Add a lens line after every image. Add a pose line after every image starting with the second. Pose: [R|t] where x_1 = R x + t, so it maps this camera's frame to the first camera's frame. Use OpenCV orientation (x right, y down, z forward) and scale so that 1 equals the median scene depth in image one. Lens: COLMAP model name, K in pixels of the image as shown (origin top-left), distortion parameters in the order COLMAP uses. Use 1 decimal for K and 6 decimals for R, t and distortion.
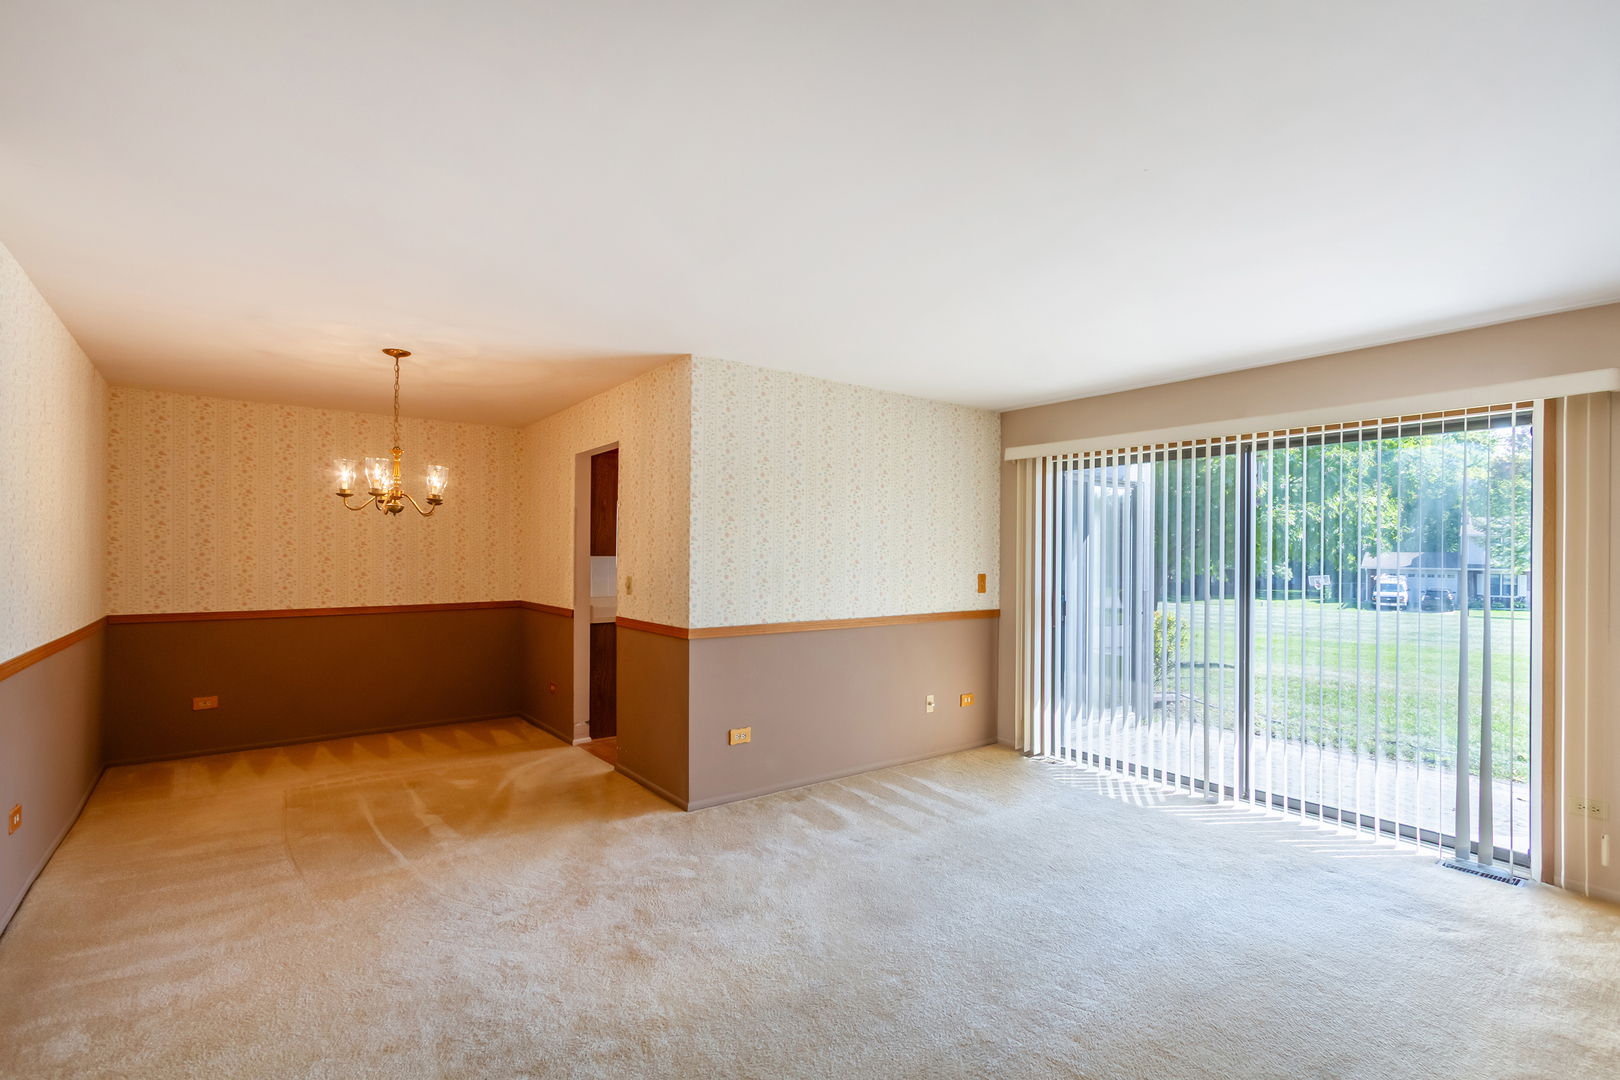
lens RADIAL K [[750.6, 0, 799.8], [0, 750.6, 551.2], [0, 0, 1]] dist [0.007015, -0.000895]
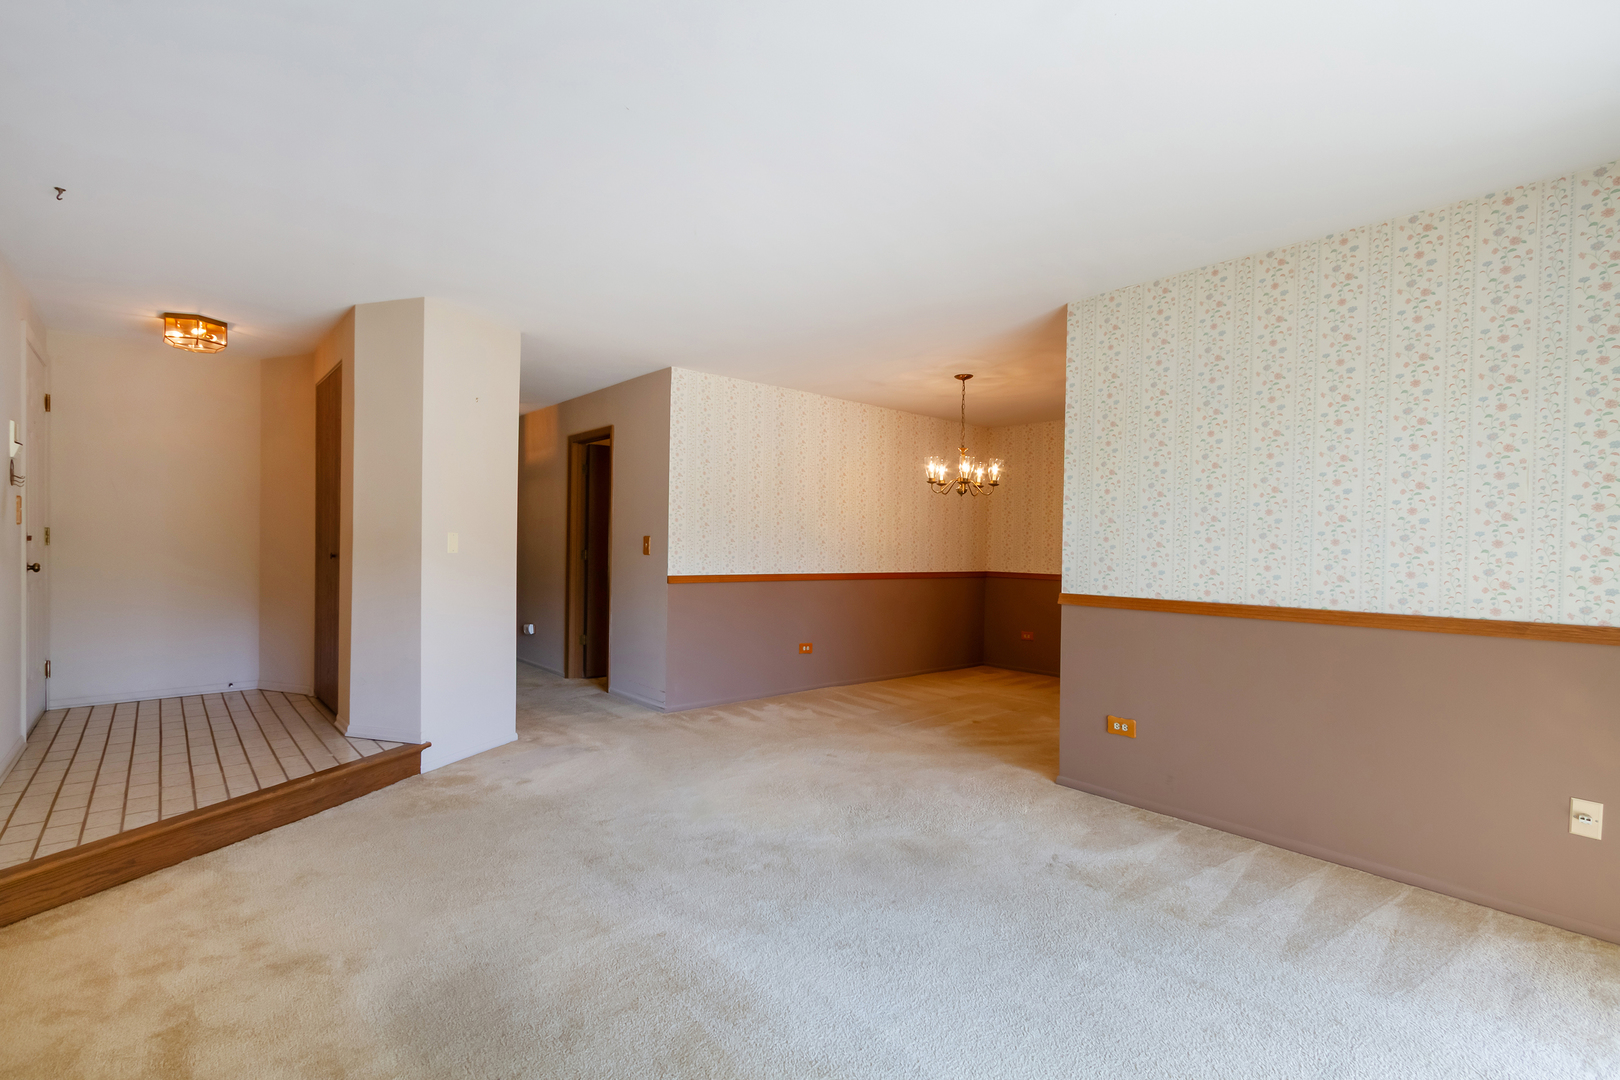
lens RADIAL K [[750.6, 0, 808.6], [0, 750.6, 551.8], [0, 0, 1]] dist [0.007015, -0.000895]
pose [[0.058236, 0.002258, -0.998300, 0.740910], [-0.012012, 0.999927, 0.001561, 0.050446], [0.998231, 0.011901, 0.058259, 0.587473]]
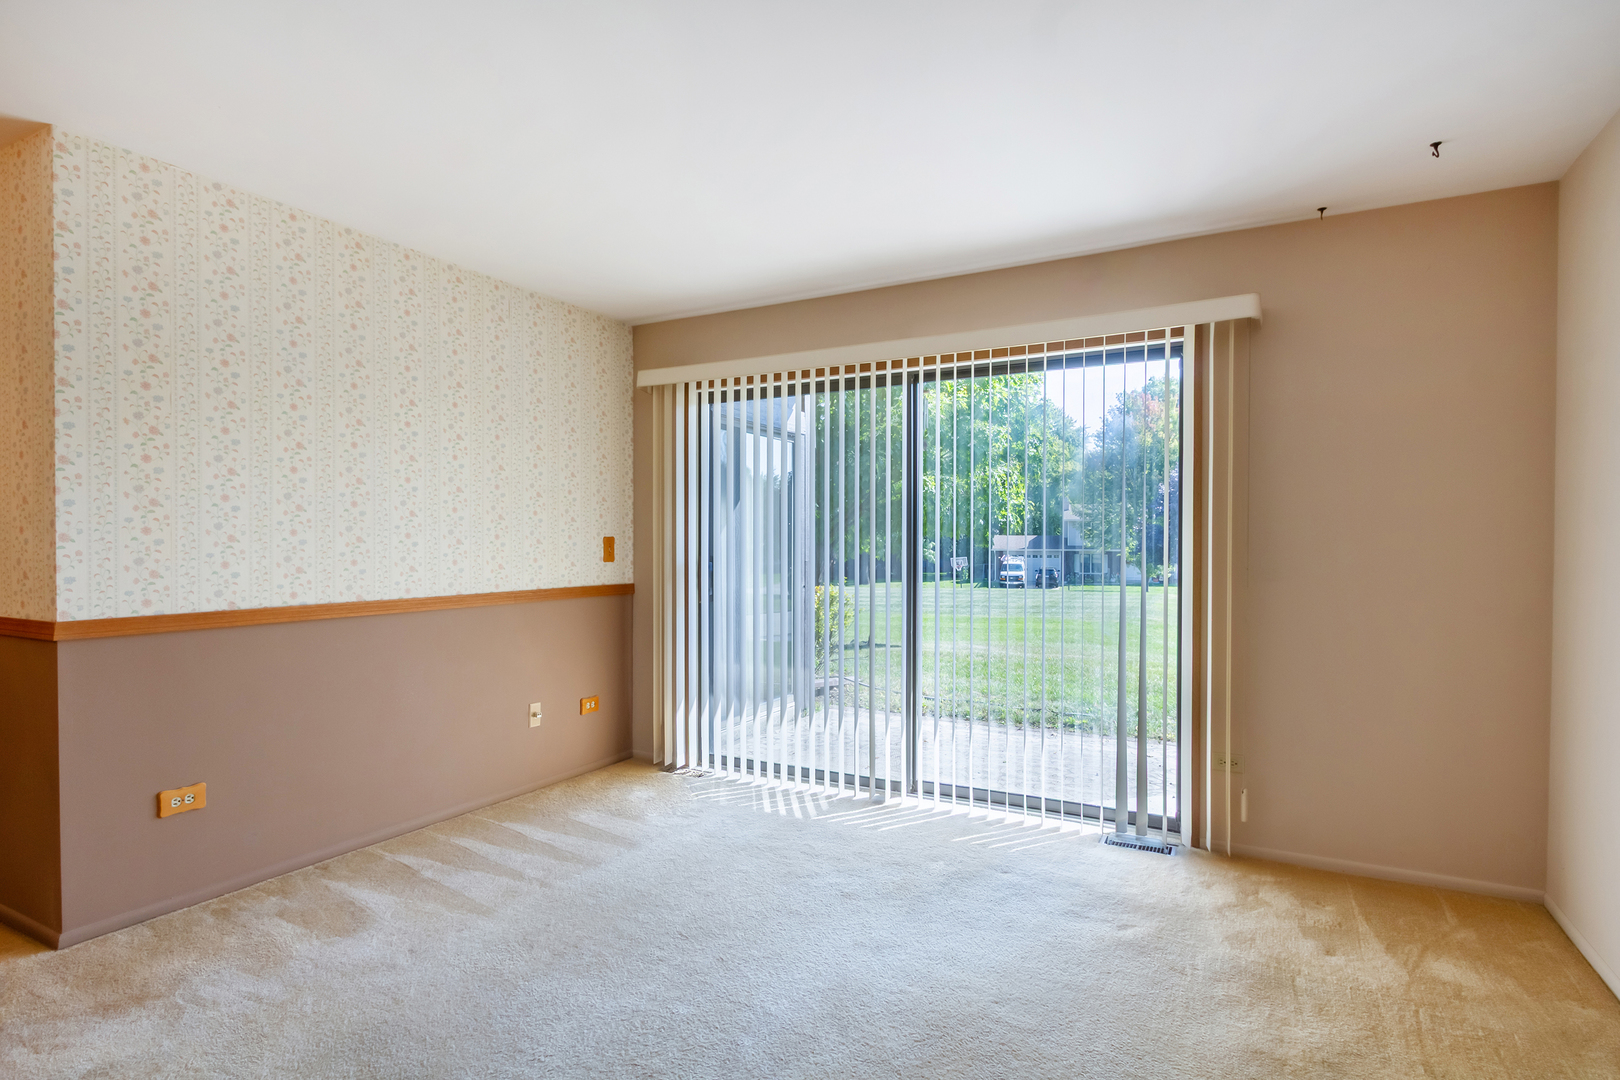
lens RADIAL K [[837.5, 0, 807.7], [0, 837.5, 549.5], [0, 0, 1]] dist [0.002339, 0.000926]
pose [[0.910041, -0.010191, 0.414393, 0.096363], [0.004844, 0.999891, 0.013953, 0.041265], [-0.414490, -0.010691, 0.909991, 0.194107]]
